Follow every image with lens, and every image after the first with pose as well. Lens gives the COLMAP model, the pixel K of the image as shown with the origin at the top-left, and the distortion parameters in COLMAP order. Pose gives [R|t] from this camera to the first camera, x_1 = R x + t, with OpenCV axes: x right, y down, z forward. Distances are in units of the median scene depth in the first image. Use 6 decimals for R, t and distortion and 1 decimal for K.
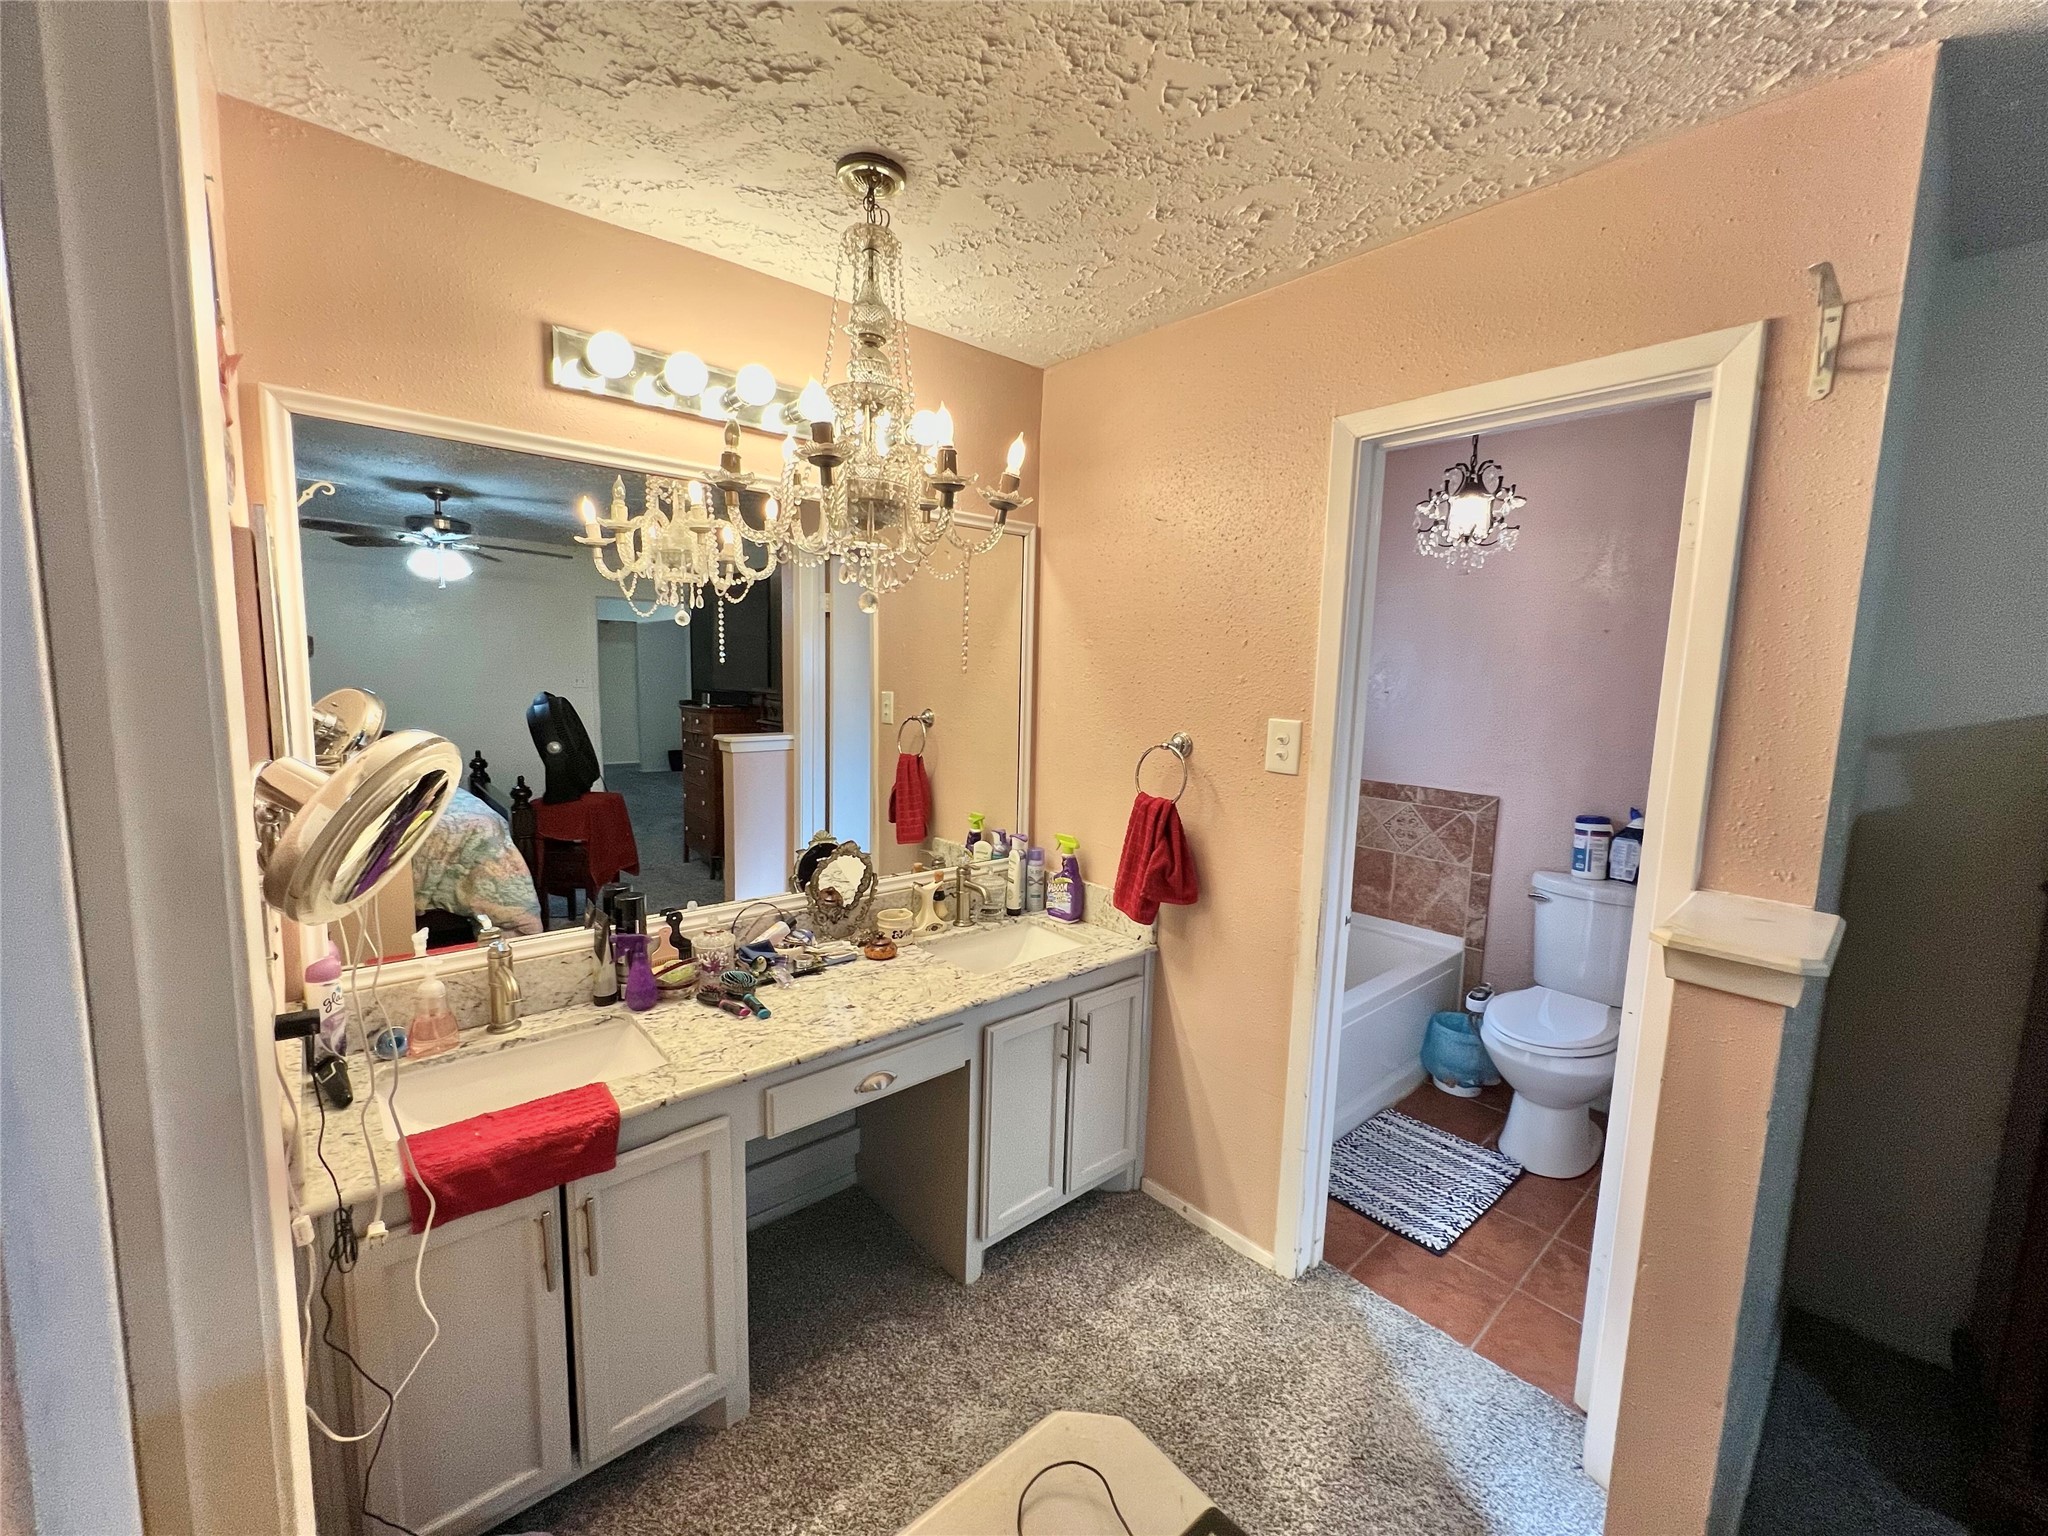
lens RADIAL K [[818.5, 0, 1023.9], [0, 818.5, 774.3], [0, 0, 1]] dist [-0.002842, 0.000437]
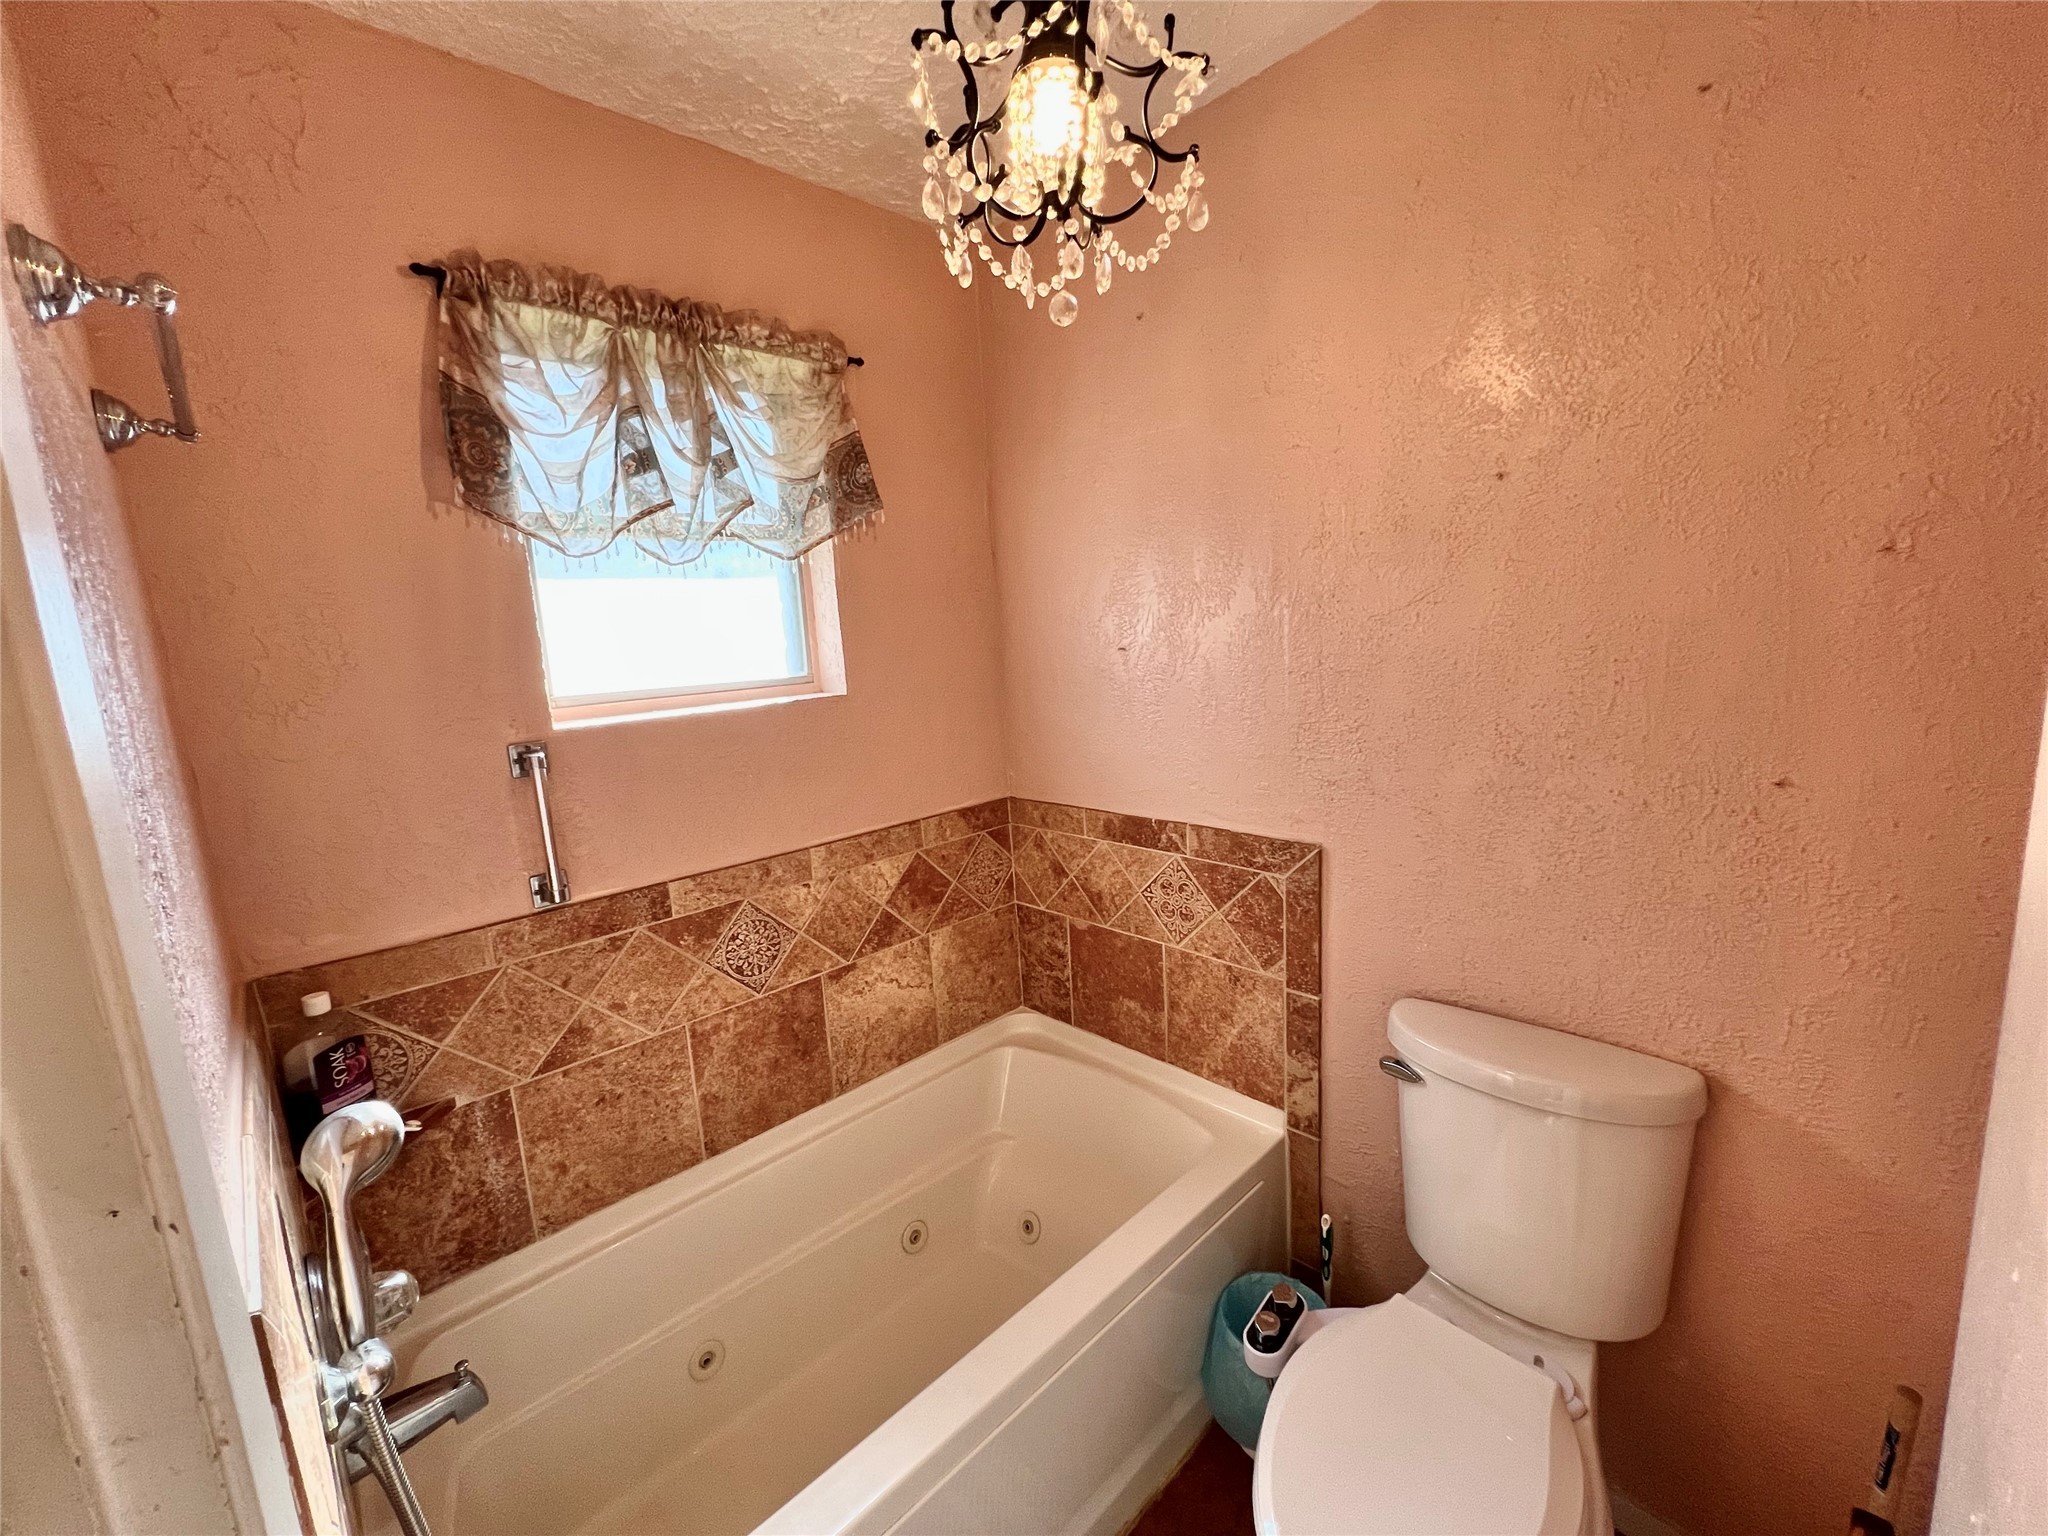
lens RADIAL K [[818.5, 0, 1023.9], [0, 818.5, 774.3], [0, 0, 1]] dist [-0.002842, 0.000437]
pose [[0.995308, -0.091578, 0.031218, 0.377320], [0.090247, 0.995047, 0.041670, -0.049926], [-0.034879, -0.038657, 0.998644, 0.496344]]
